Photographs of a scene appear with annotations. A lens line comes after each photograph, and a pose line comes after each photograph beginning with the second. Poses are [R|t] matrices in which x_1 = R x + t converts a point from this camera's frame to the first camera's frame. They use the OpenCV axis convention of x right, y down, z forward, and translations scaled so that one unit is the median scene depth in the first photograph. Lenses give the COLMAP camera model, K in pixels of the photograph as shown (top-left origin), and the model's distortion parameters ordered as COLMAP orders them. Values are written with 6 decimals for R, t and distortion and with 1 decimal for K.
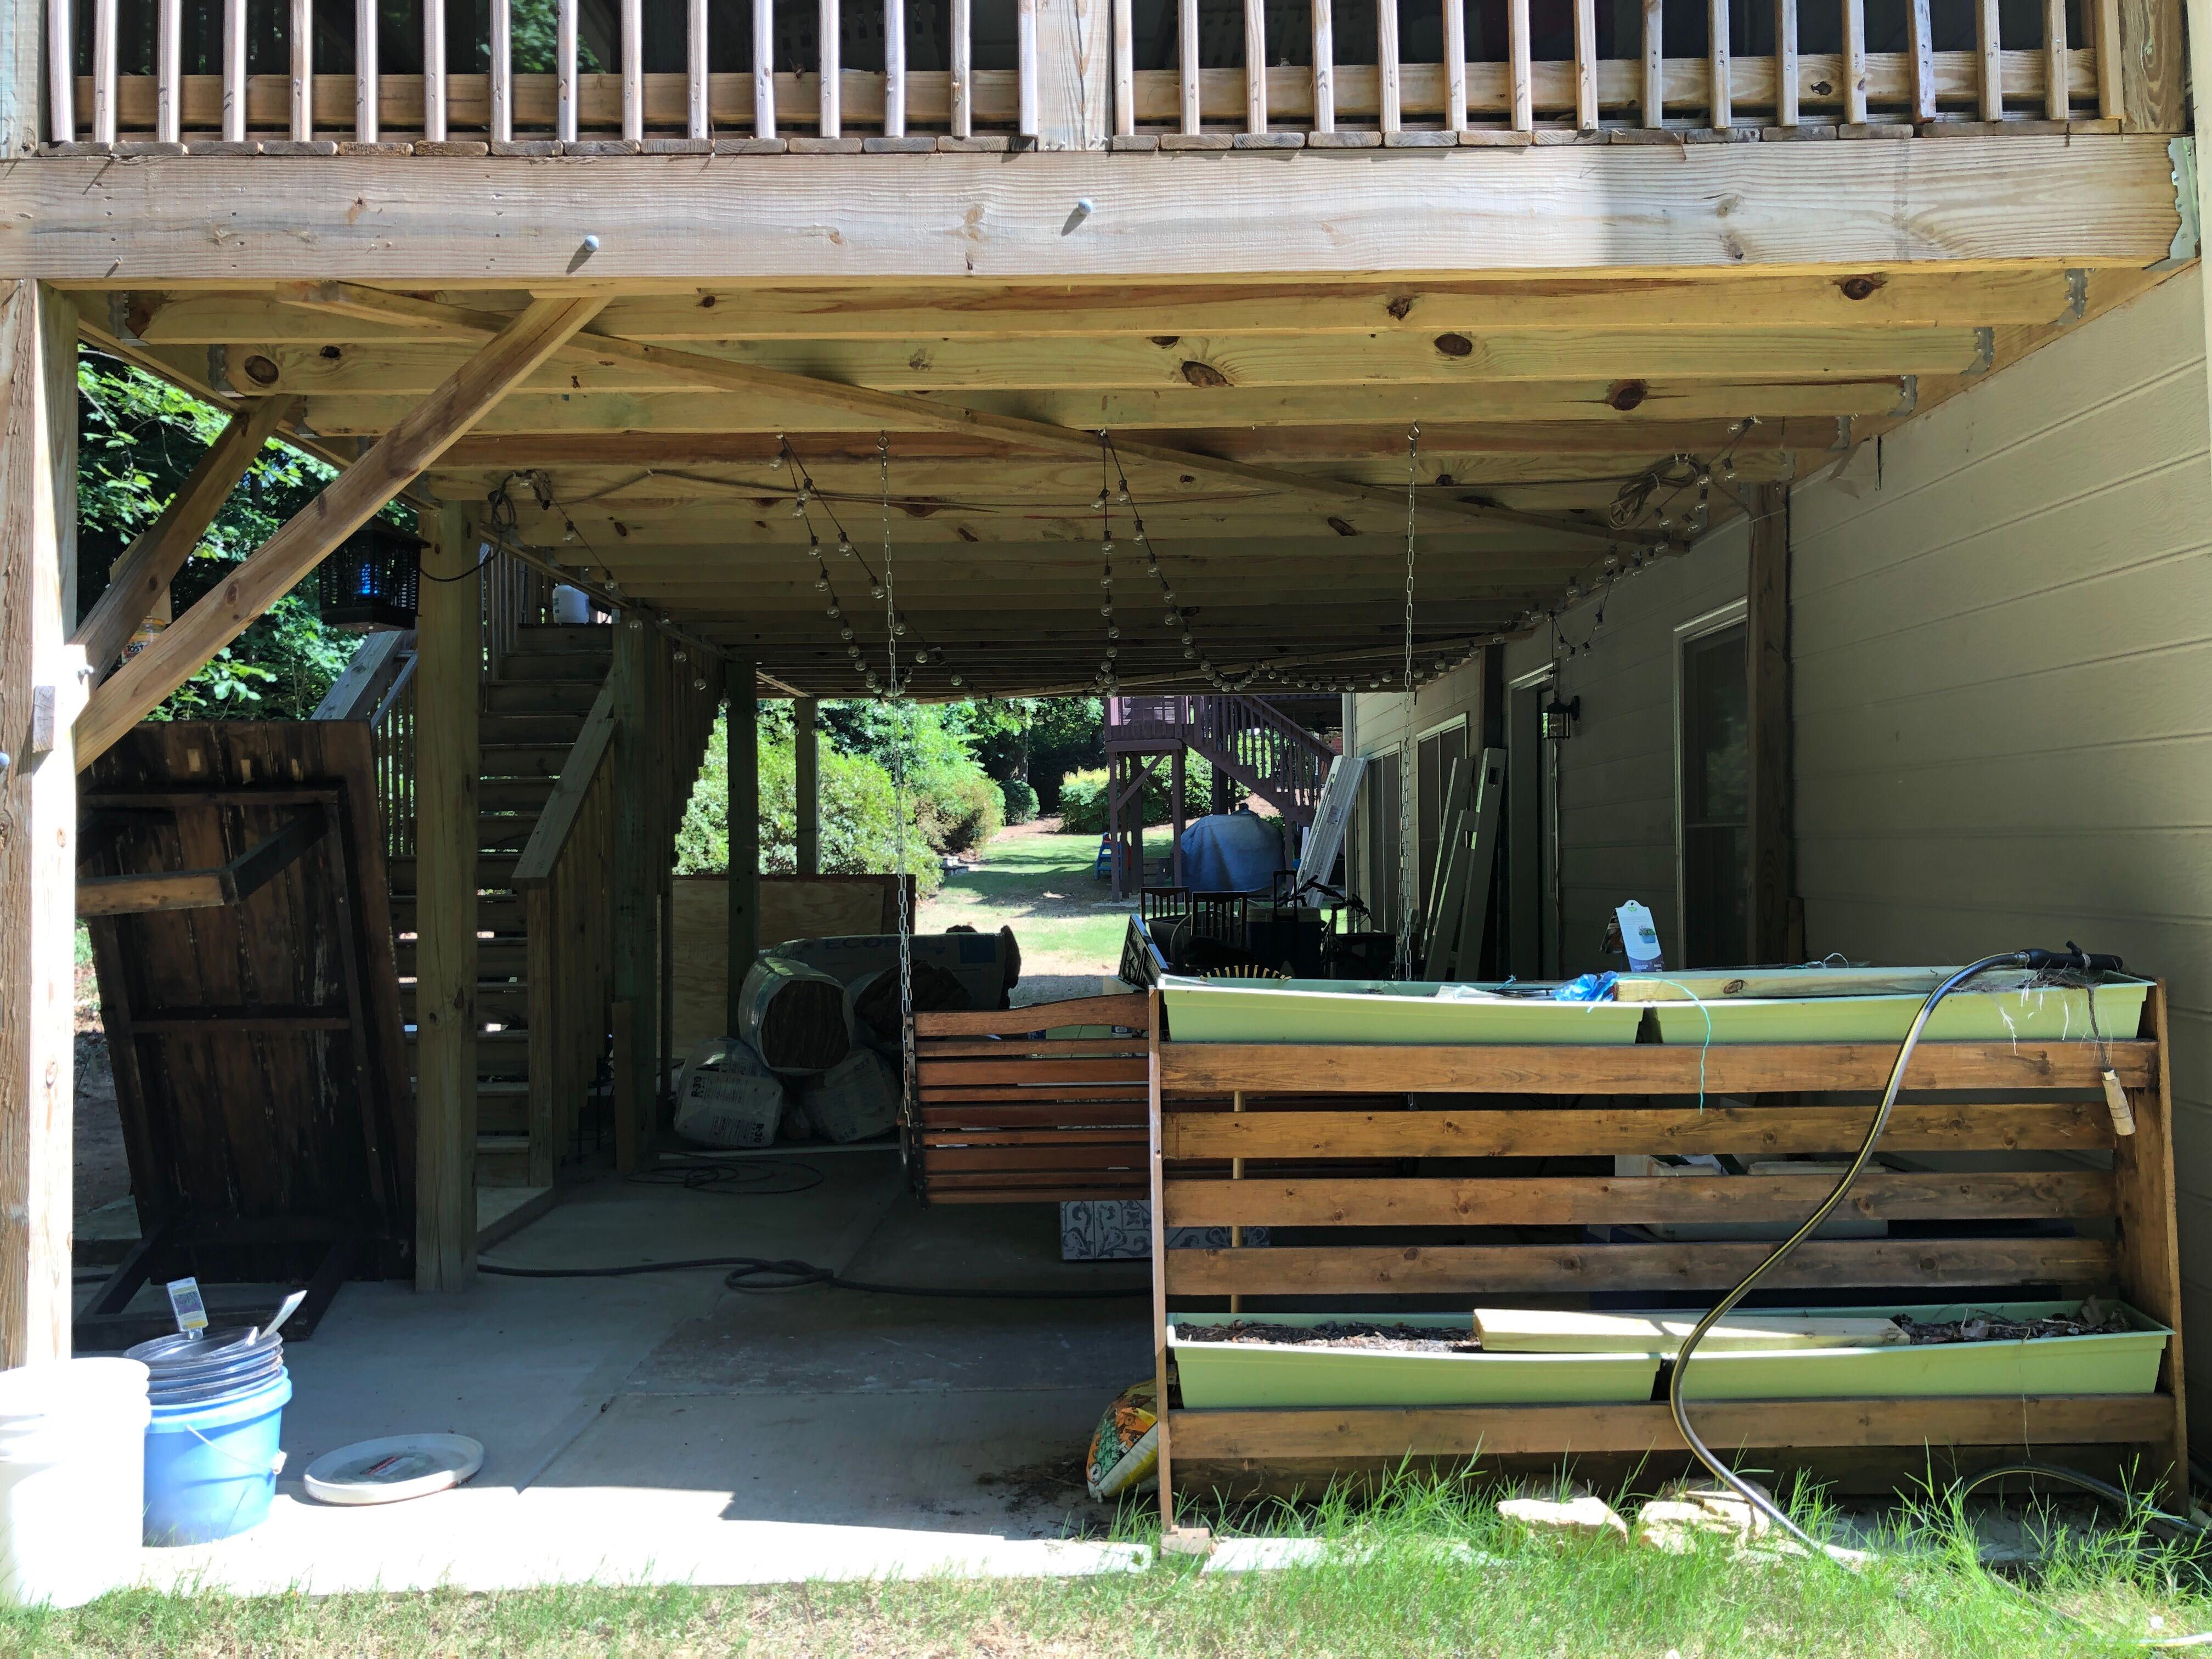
lens RADIAL K [[1778.4, 0, 1106.0], [0, 1778.4, 829.5], [0, 0, 1]] dist [0.001385, -0.006011]
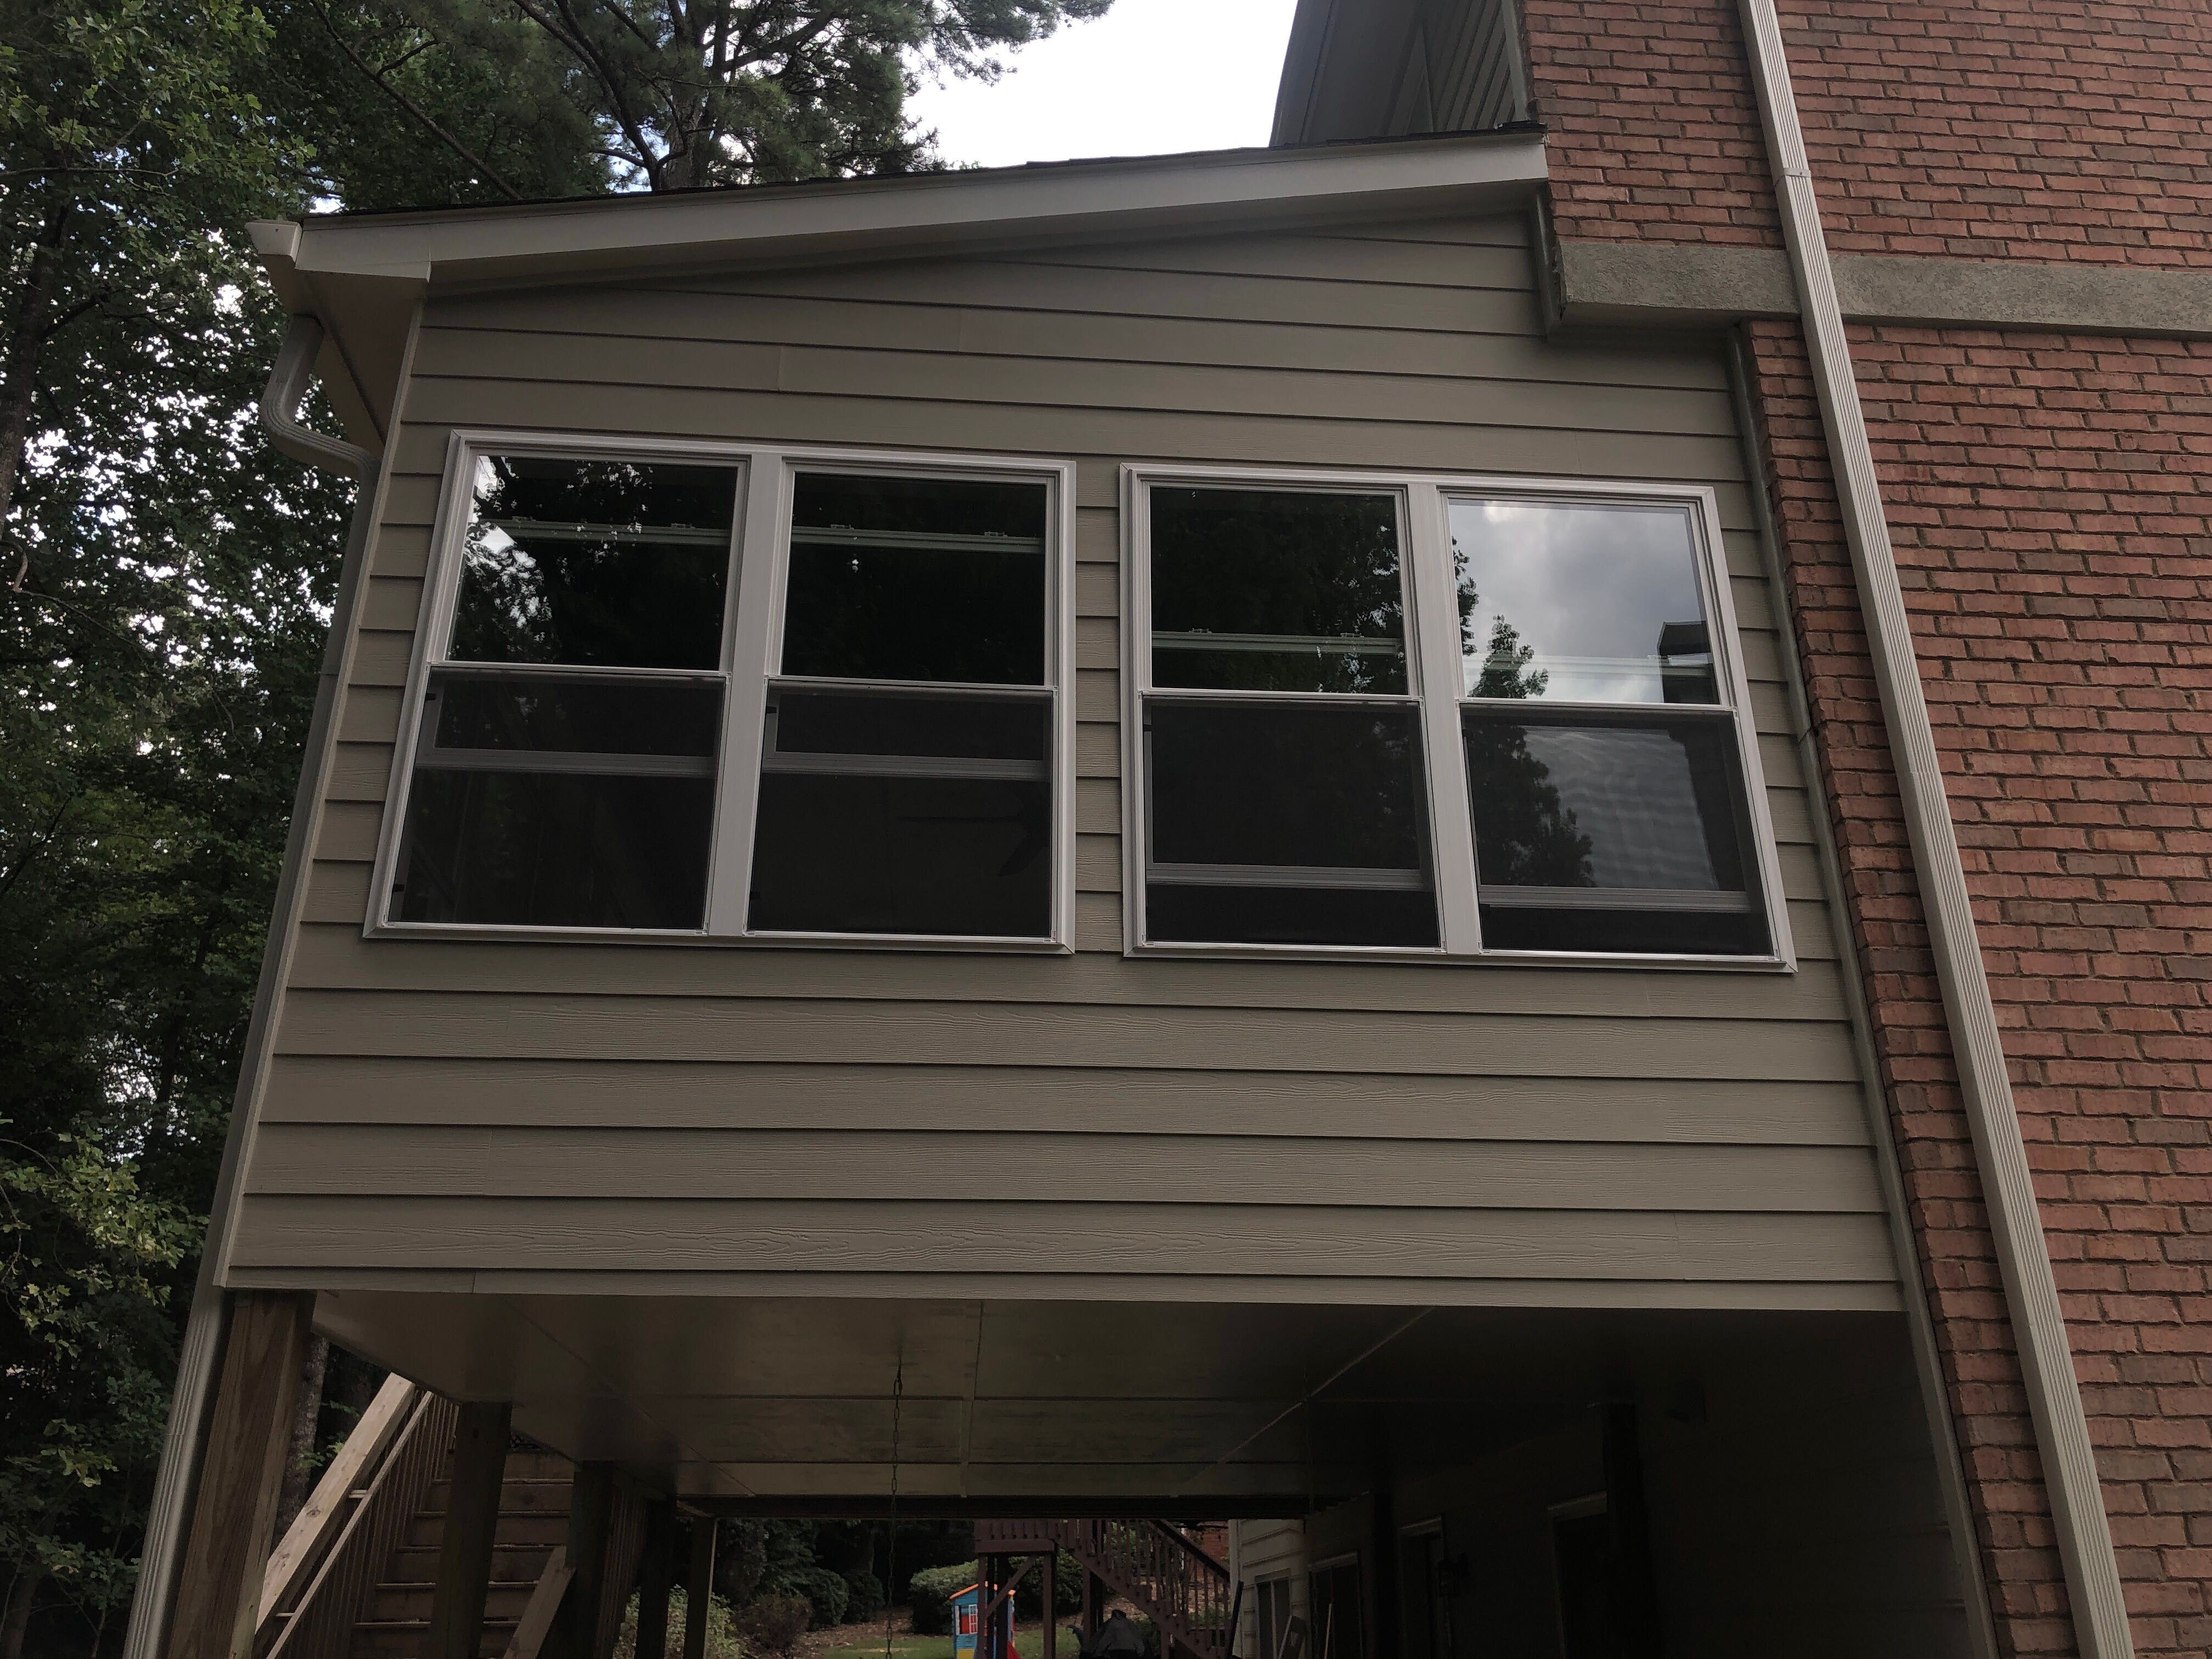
lens RADIAL K [[1789.0, 0, 1106.0], [0, 1789.0, 829.5], [0, 0, 1]] dist [-0.002236, -0.006341]
pose [[0.996645, 0.041821, 0.070347, -0.126799], [-0.009625, 0.913506, -0.406711, -0.085156], [-0.081272, 0.404669, 0.910845, -0.406533]]
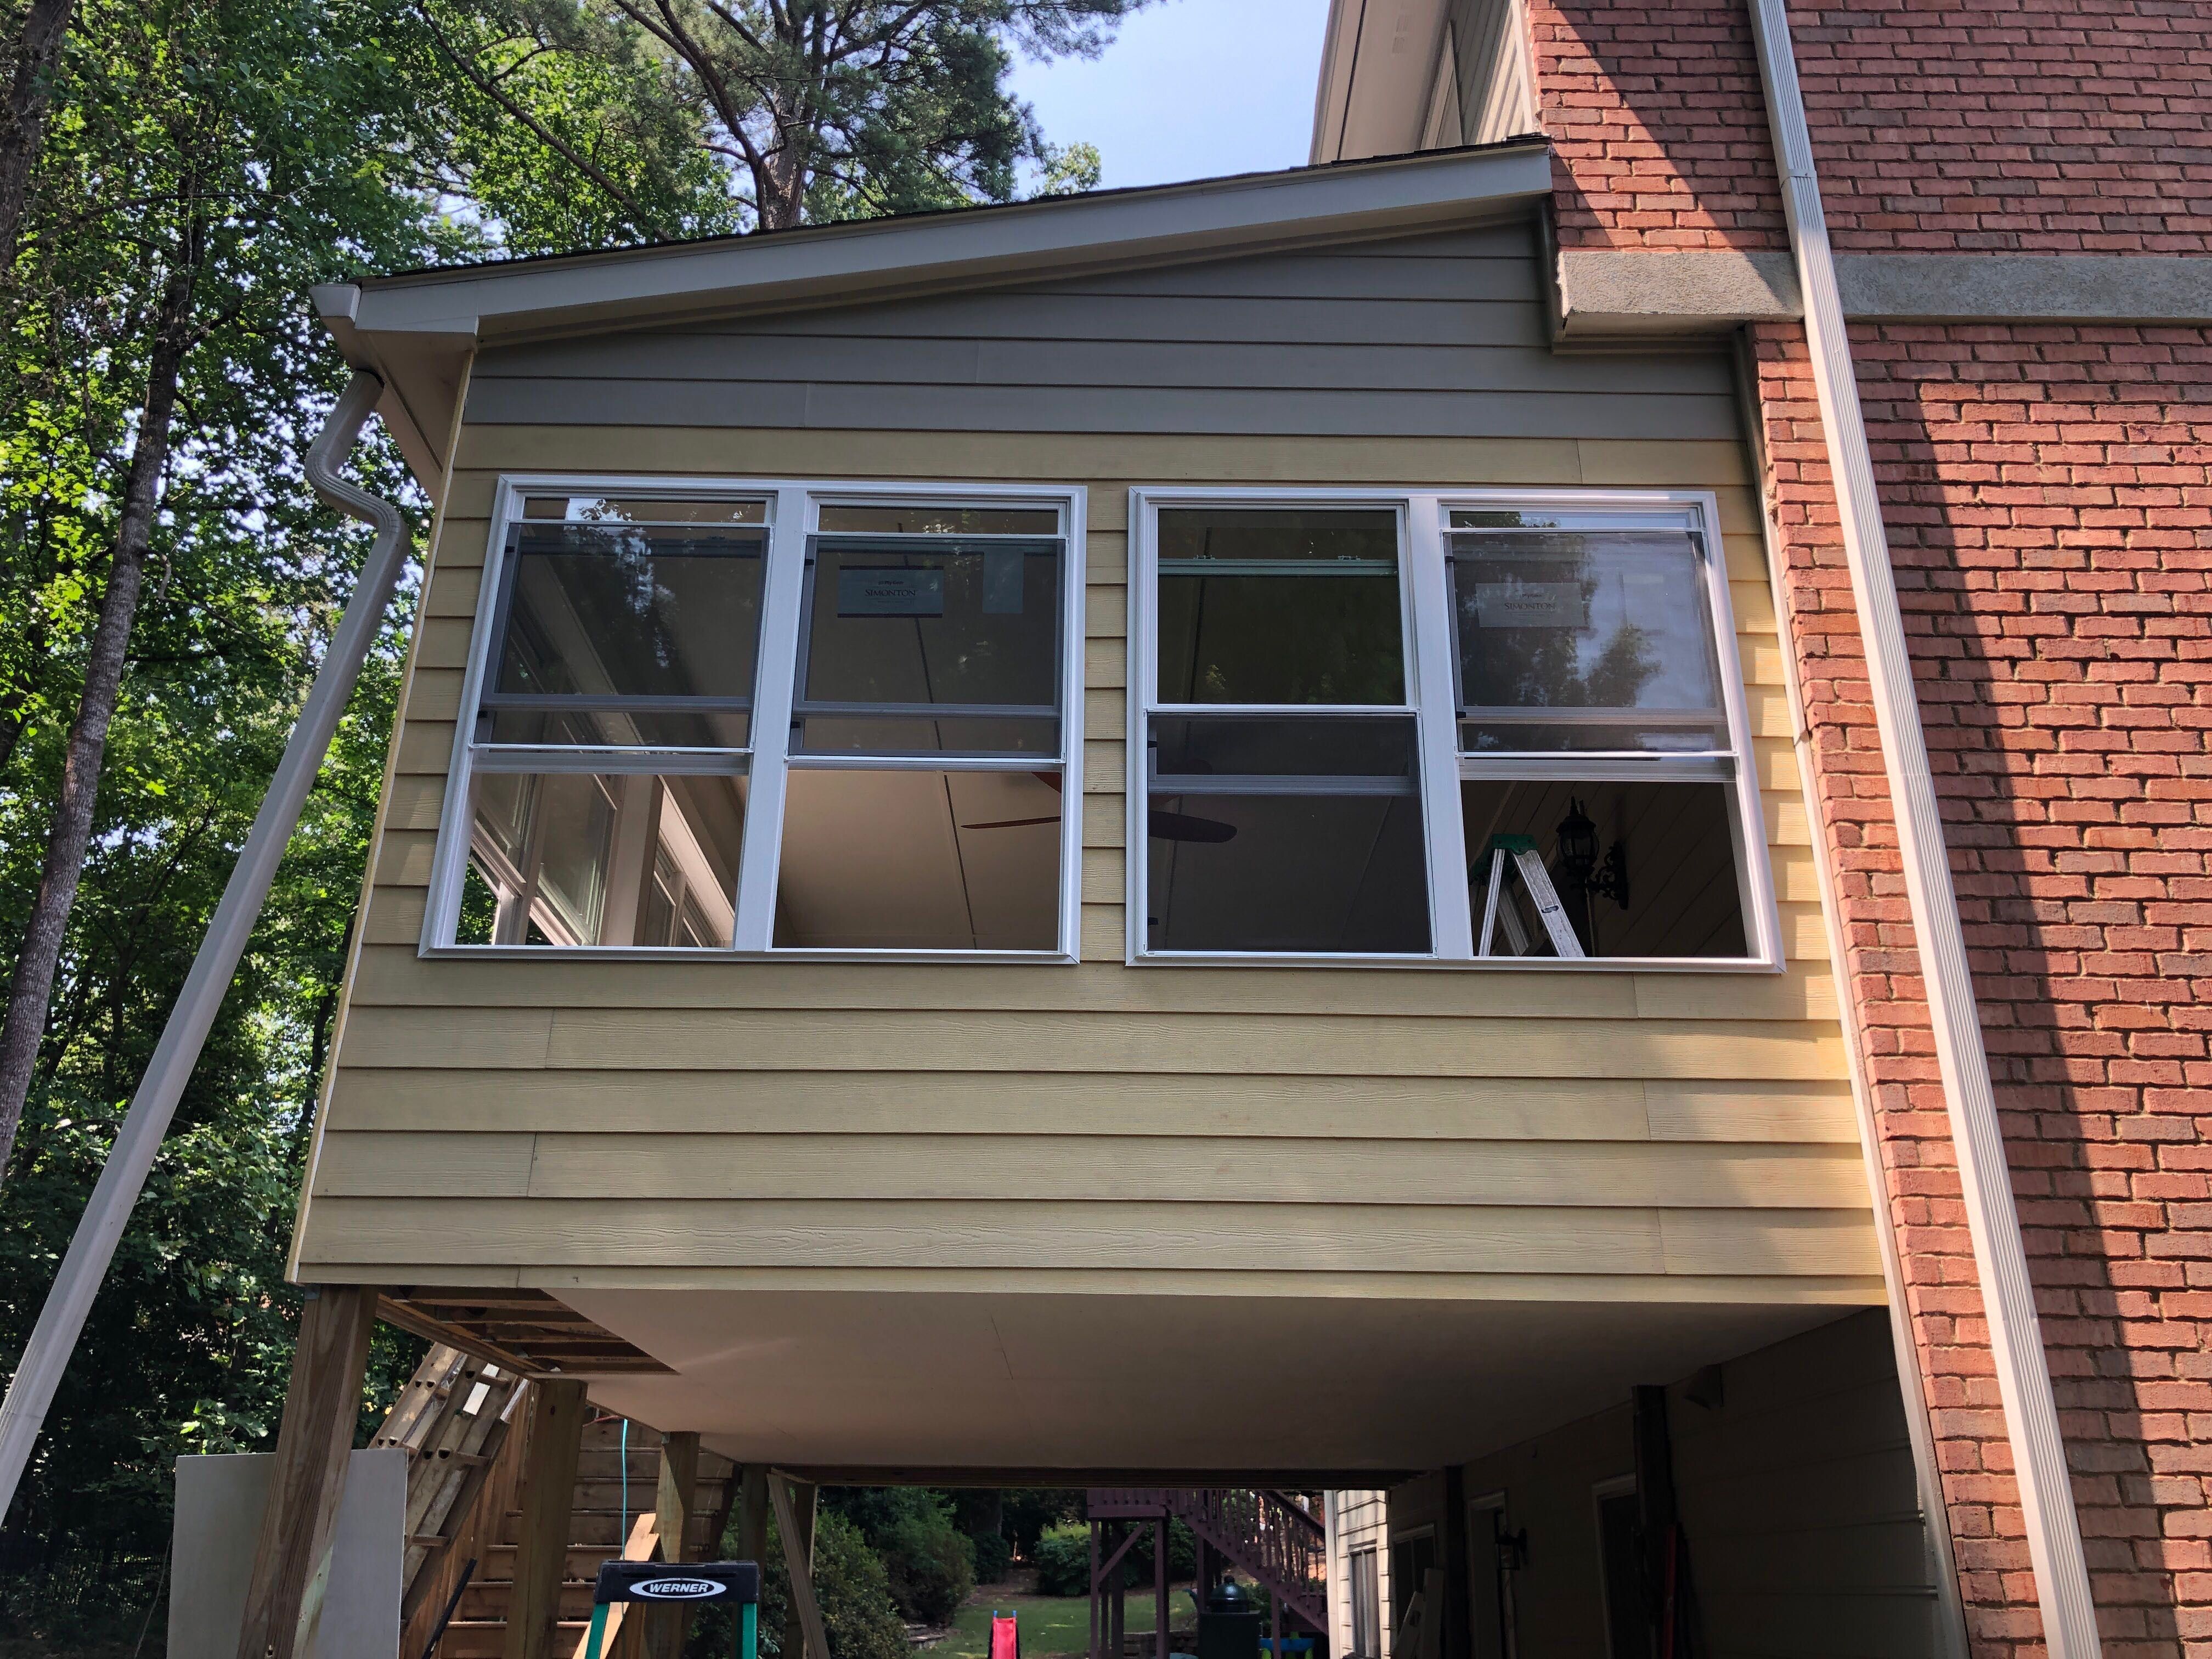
lens RADIAL K [[1778.4, 0, 1106.0], [0, 1778.4, 829.5], [0, 0, 1]] dist [0.001385, -0.006011]
pose [[0.999704, 0.023966, 0.004197, -0.029646], [-0.020419, 0.920186, -0.390948, -0.096109], [-0.013231, 0.390747, 0.920403, -0.484711]]
